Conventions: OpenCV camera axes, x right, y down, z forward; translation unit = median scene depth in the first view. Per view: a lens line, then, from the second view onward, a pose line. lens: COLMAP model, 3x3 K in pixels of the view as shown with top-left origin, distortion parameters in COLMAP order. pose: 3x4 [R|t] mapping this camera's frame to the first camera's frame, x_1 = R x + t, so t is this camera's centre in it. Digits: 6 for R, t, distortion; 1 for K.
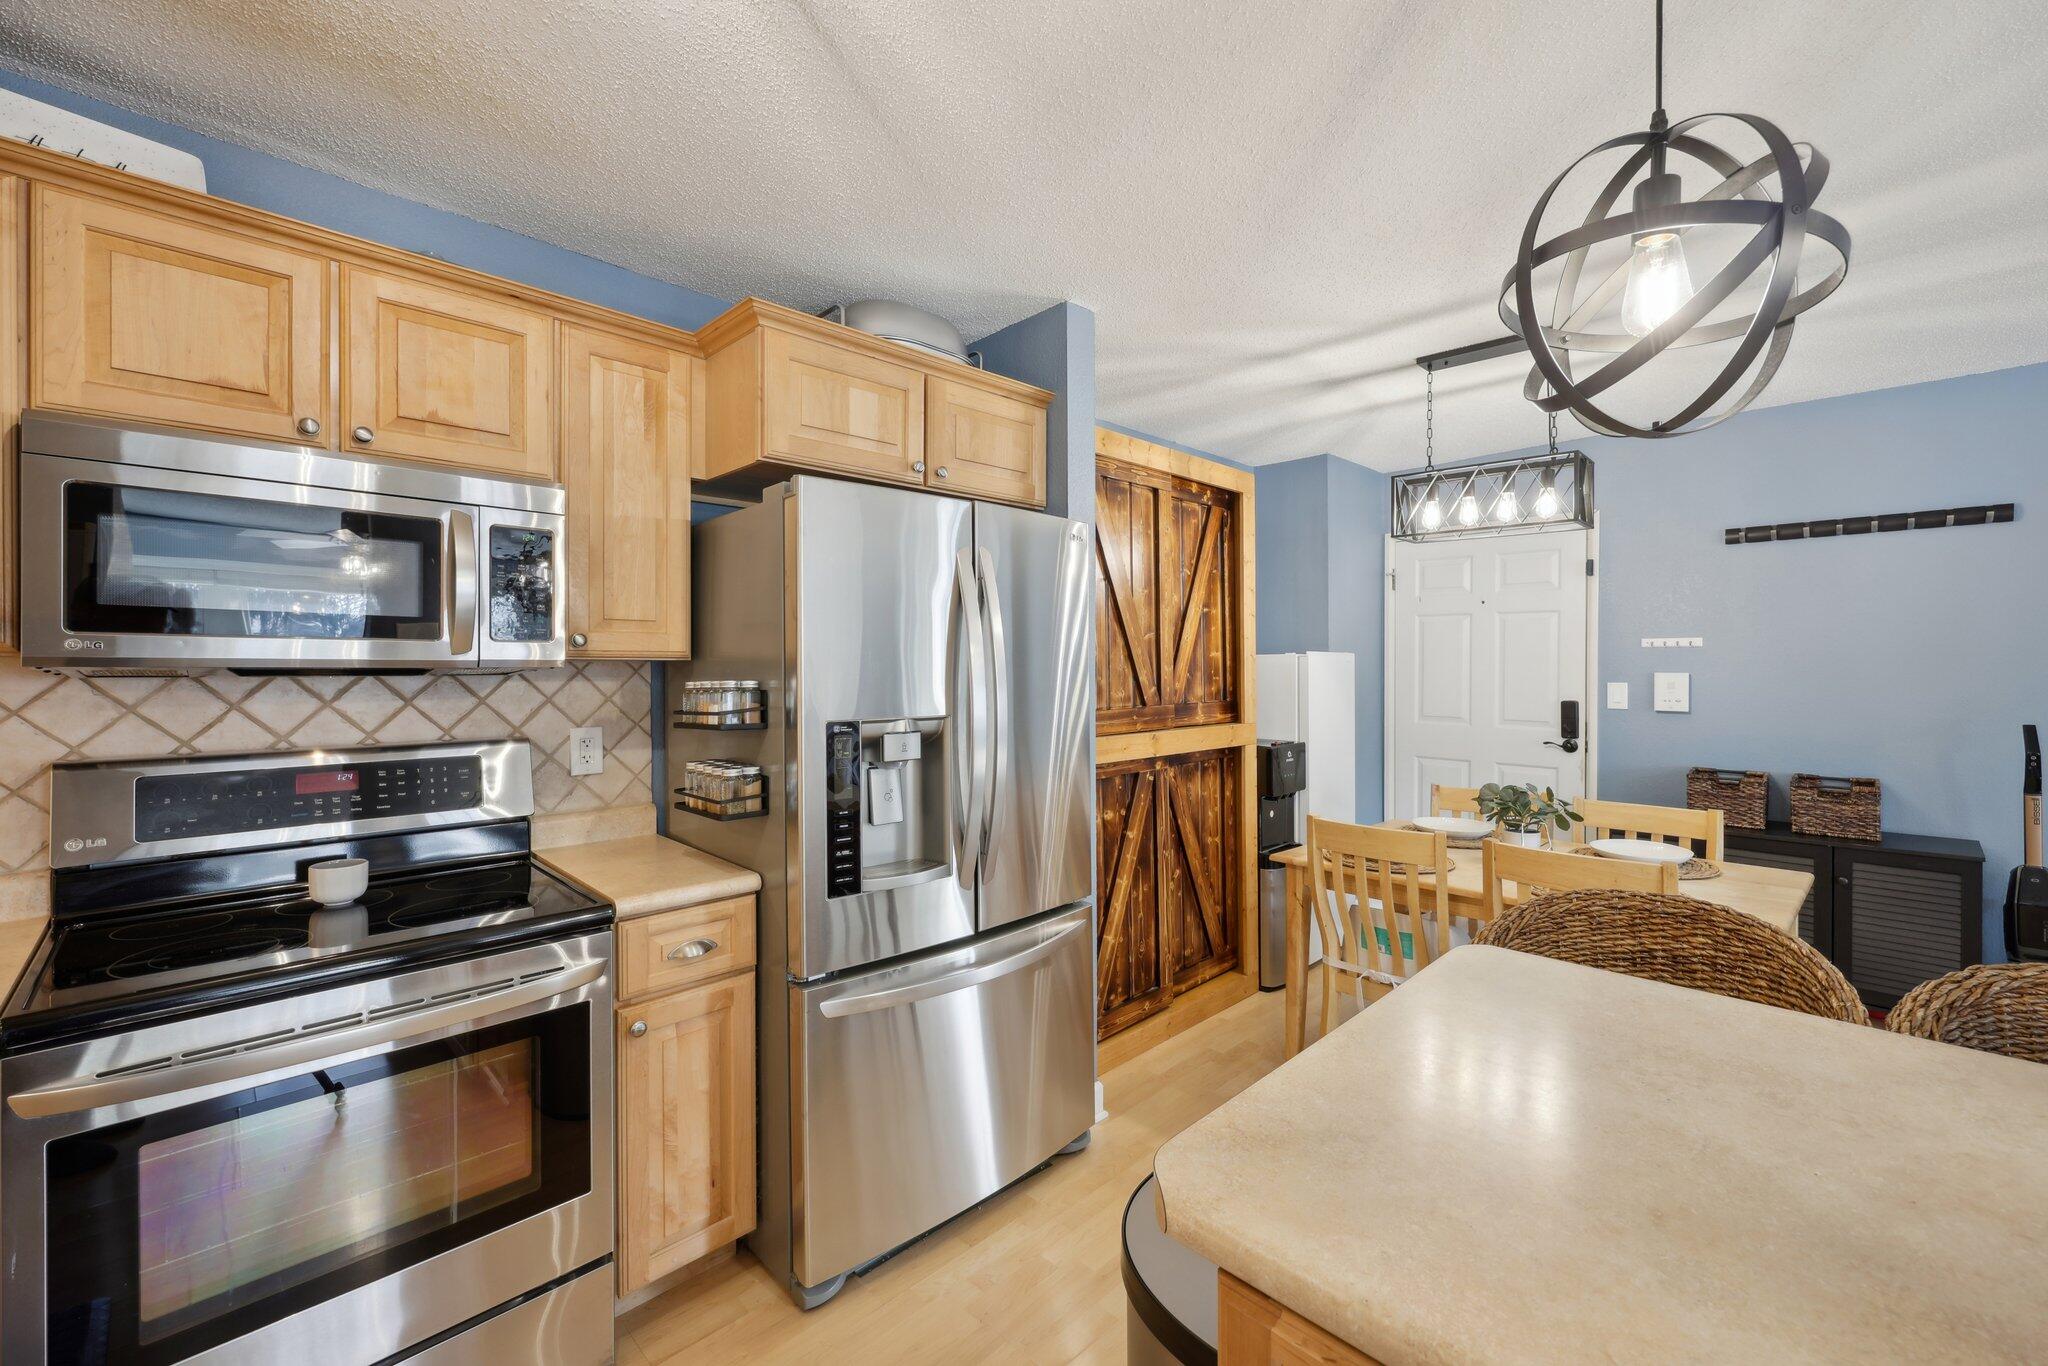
lens RADIAL K [[838.7, 0, 1029.2], [0, 838.7, 668.7], [0, 0, 1]] dist [0.001588, -0.000906]
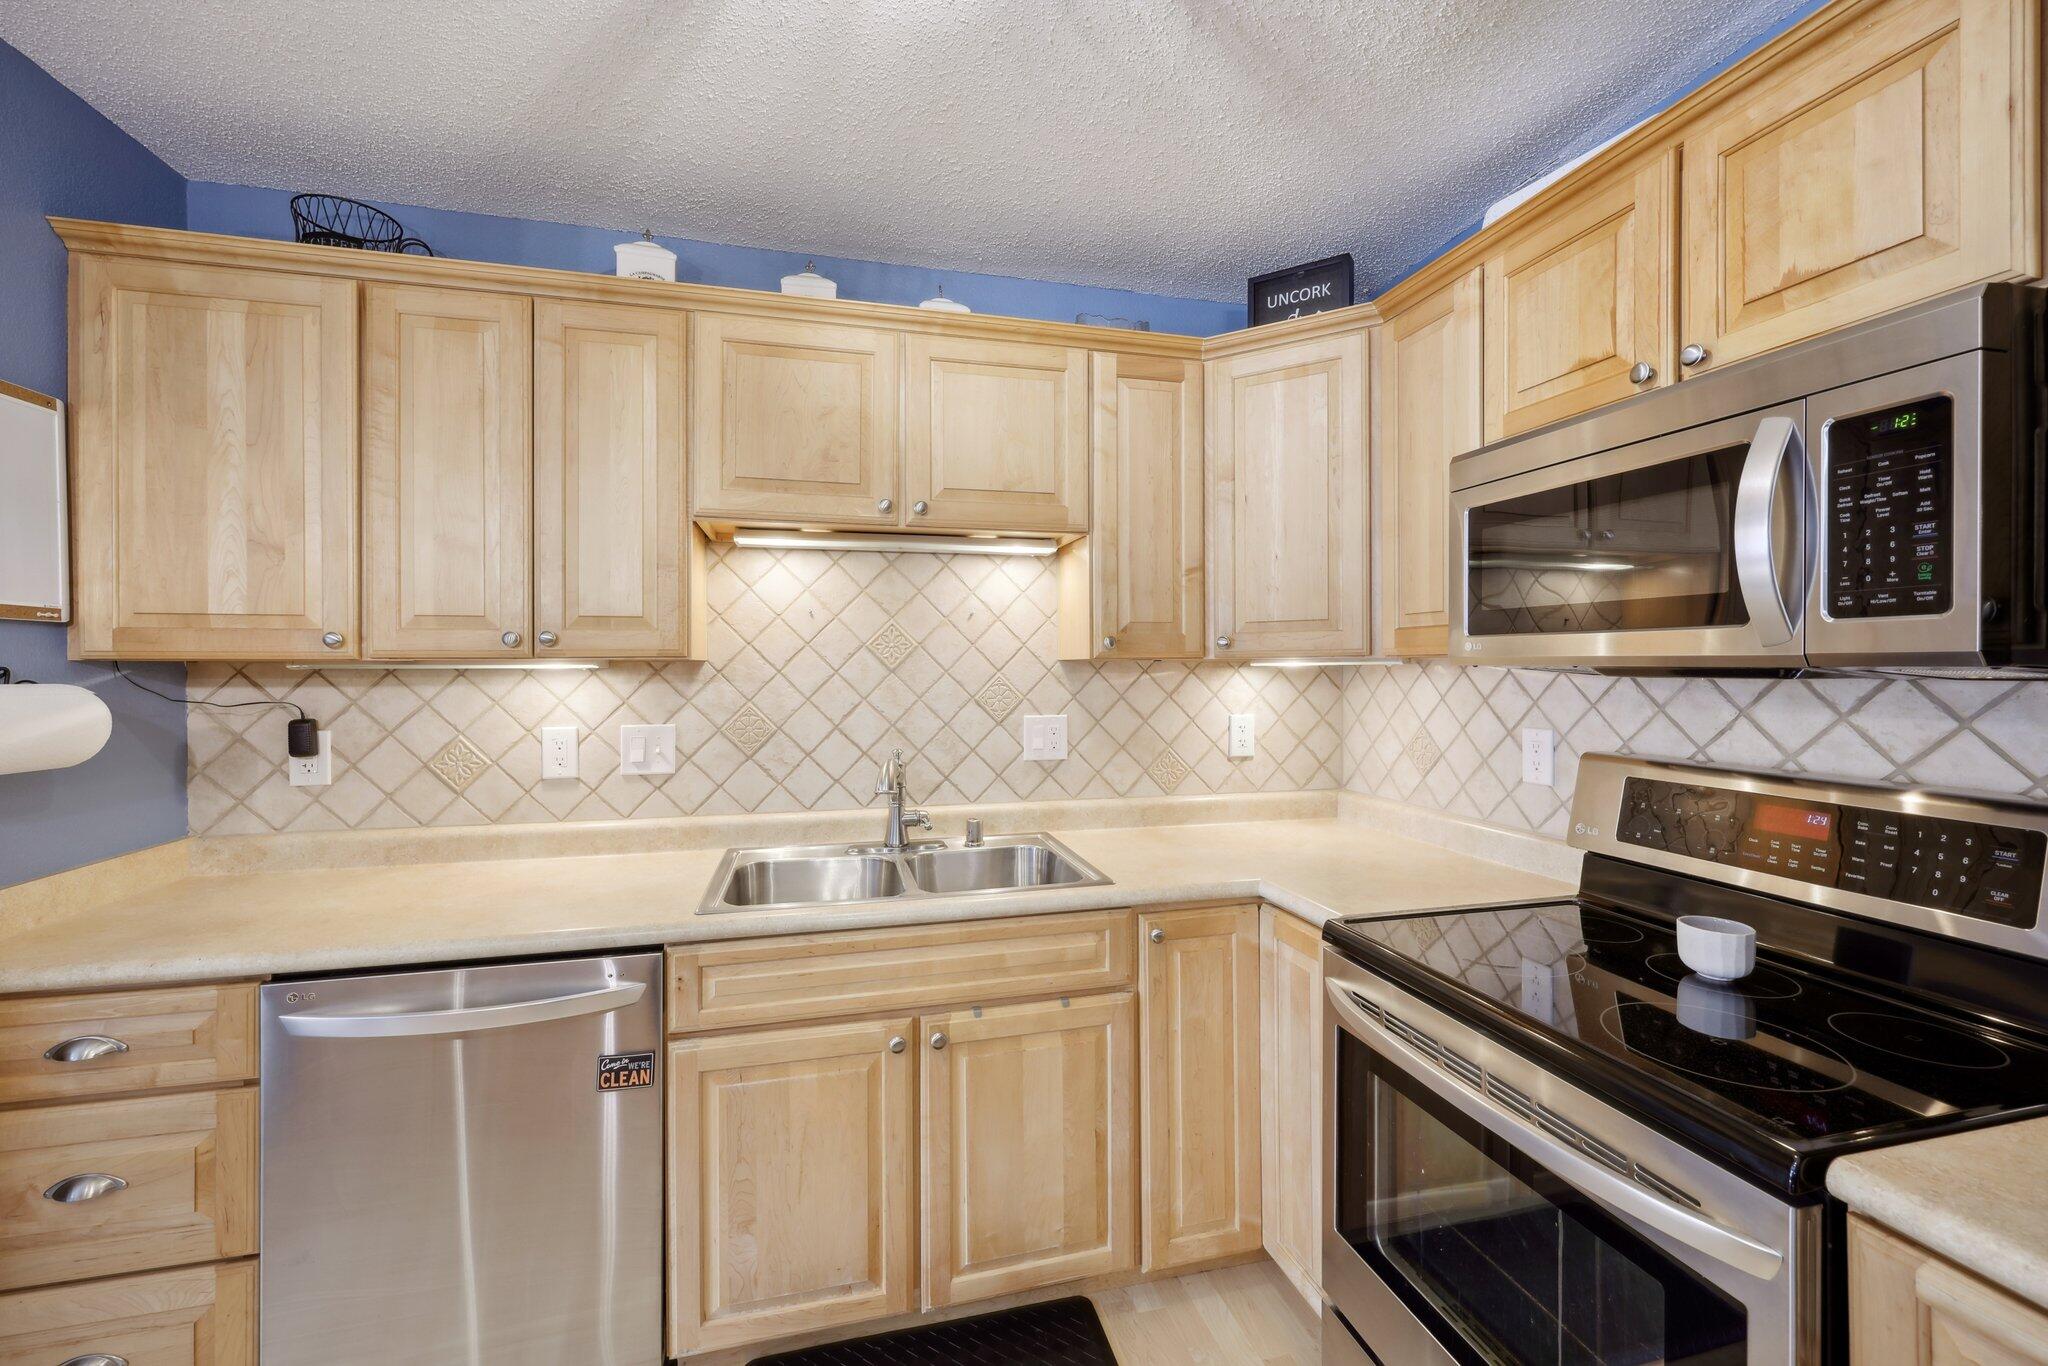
lens RADIAL K [[838.7, 0, 1031.7], [0, 838.7, 669.0], [0, 0, 1]] dist [0.001588, -0.000906]
pose [[-0.507234, 0.003928, -0.861799, 0.129921], [-0.001911, 0.999982, 0.005682, -0.001978], [0.861806, 0.004530, -0.507218, 0.770274]]
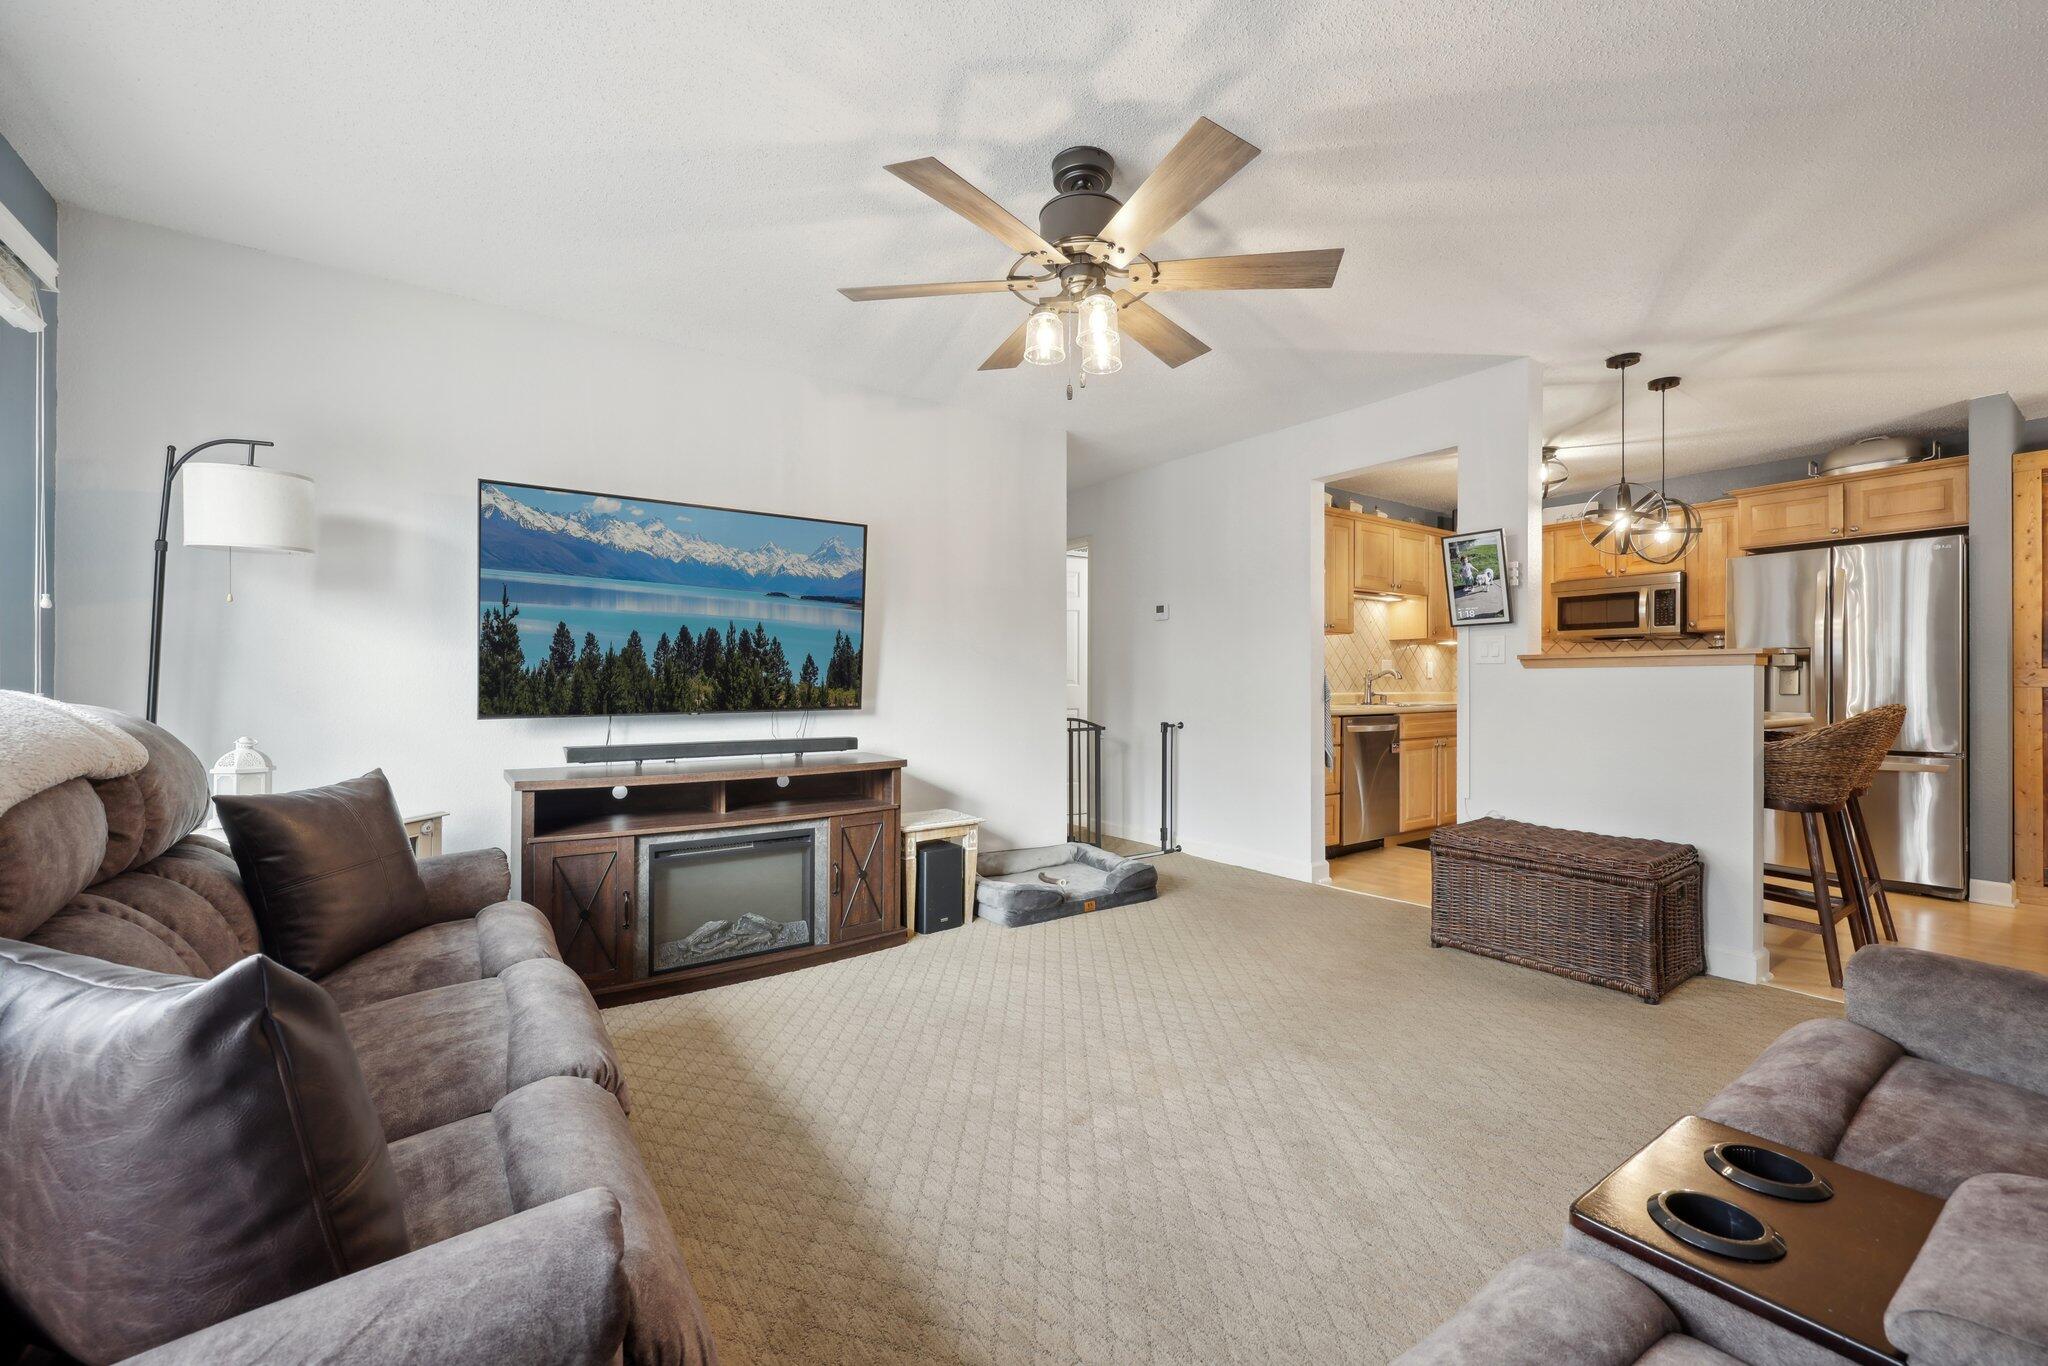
lens RADIAL K [[838.7, 0, 1031.2], [0, 838.7, 680.2], [0, 0, 1]] dist [0.001588, -0.000906]
pose [[-0.158593, -0.002411, -0.987341, 2.667741], [-0.004097, 0.999990, -0.001784, 0.171096], [0.987335, 0.003762, -0.158602, -0.761420]]
